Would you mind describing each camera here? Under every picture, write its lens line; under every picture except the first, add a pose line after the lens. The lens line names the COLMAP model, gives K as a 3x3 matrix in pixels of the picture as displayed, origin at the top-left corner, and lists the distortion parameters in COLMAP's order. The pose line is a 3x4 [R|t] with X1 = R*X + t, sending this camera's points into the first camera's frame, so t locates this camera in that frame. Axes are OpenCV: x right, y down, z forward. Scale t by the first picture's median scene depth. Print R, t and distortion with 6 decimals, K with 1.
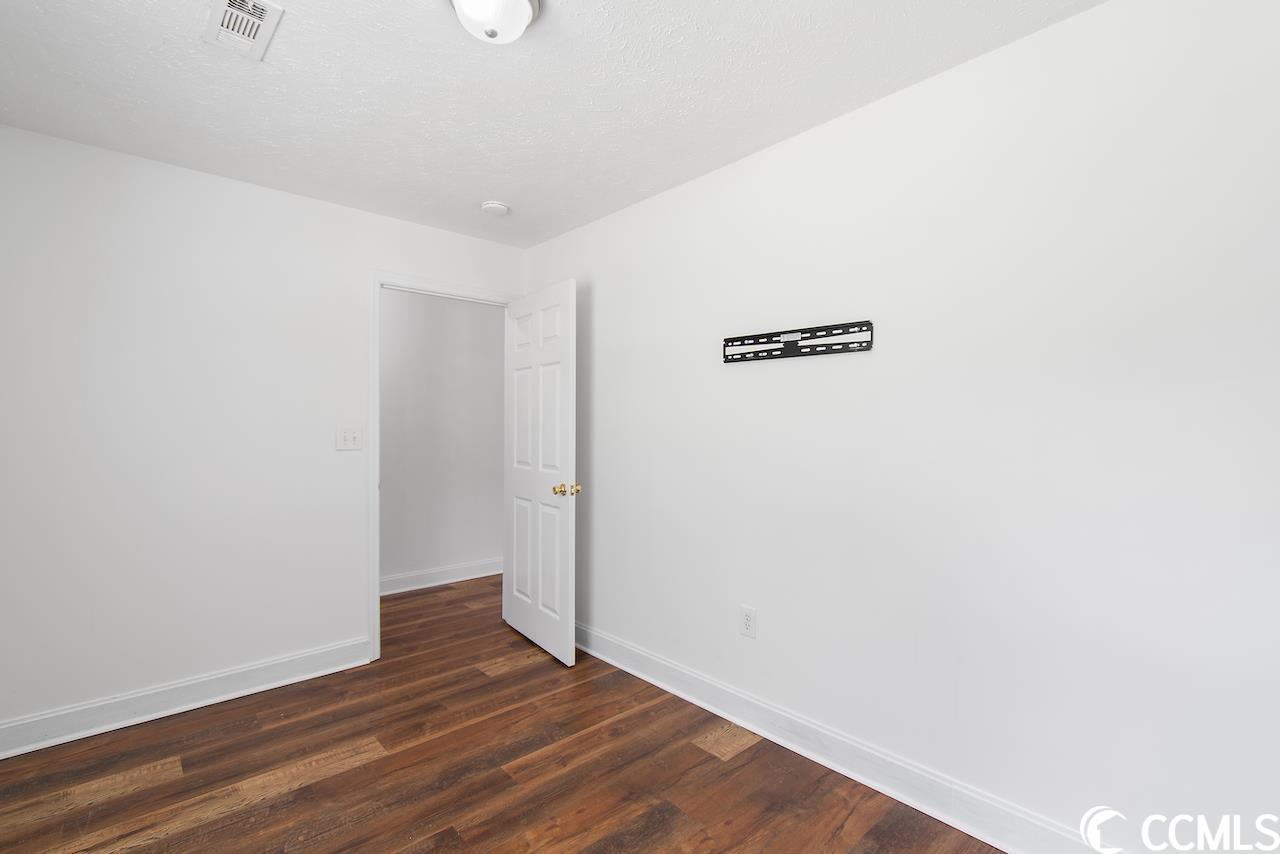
lens RADIAL K [[571.4, 0, 641.8], [0, 571.4, 424.2], [0, 0, 1]] dist [0.005127, -0.000503]
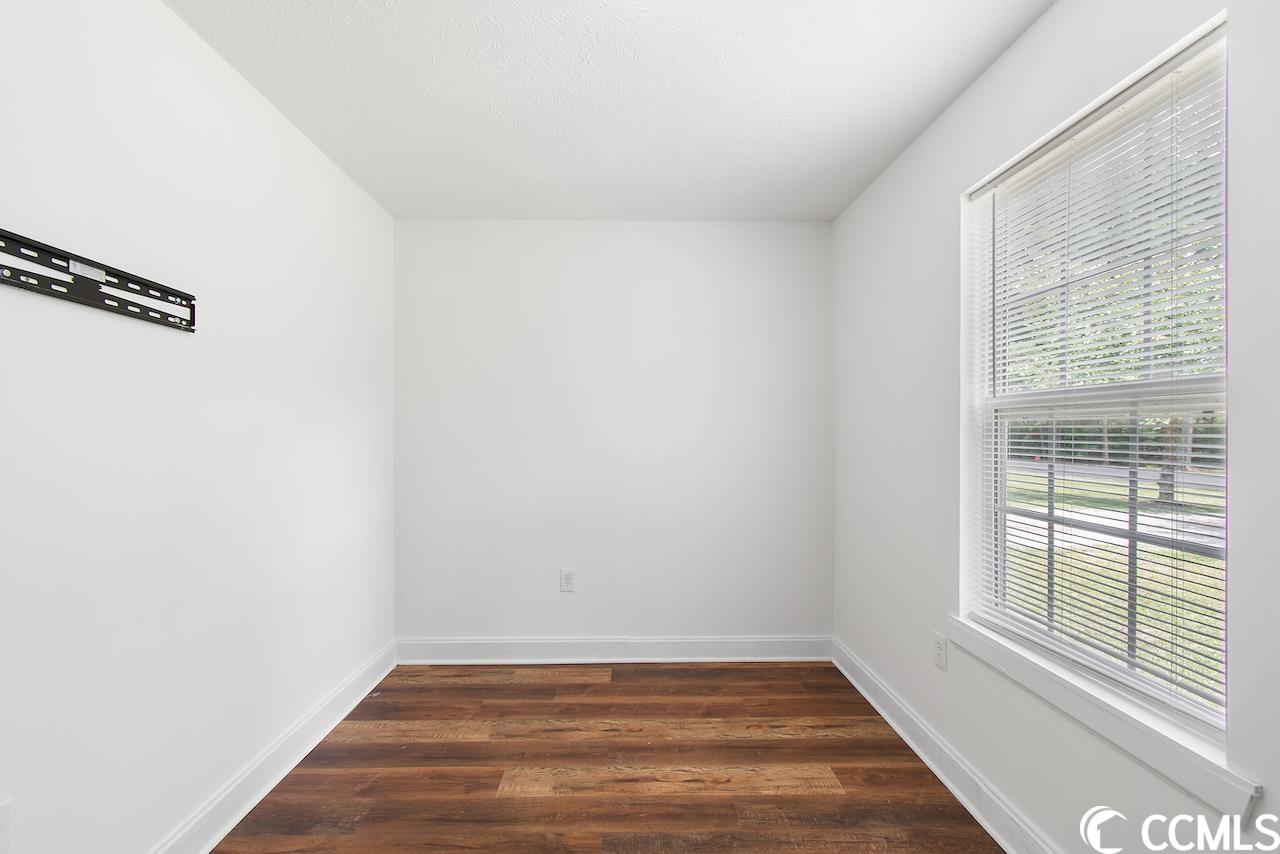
lens RADIAL K [[571.4, 0, 637.1], [0, 571.4, 427.2], [0, 0, 1]] dist [0.005127, -0.000503]
pose [[-0.758447, -0.001020, 0.651734, -0.570681], [-0.014724, 0.999770, -0.015570, 0.008831], [-0.651569, -0.021405, -0.758288, 1.110629]]
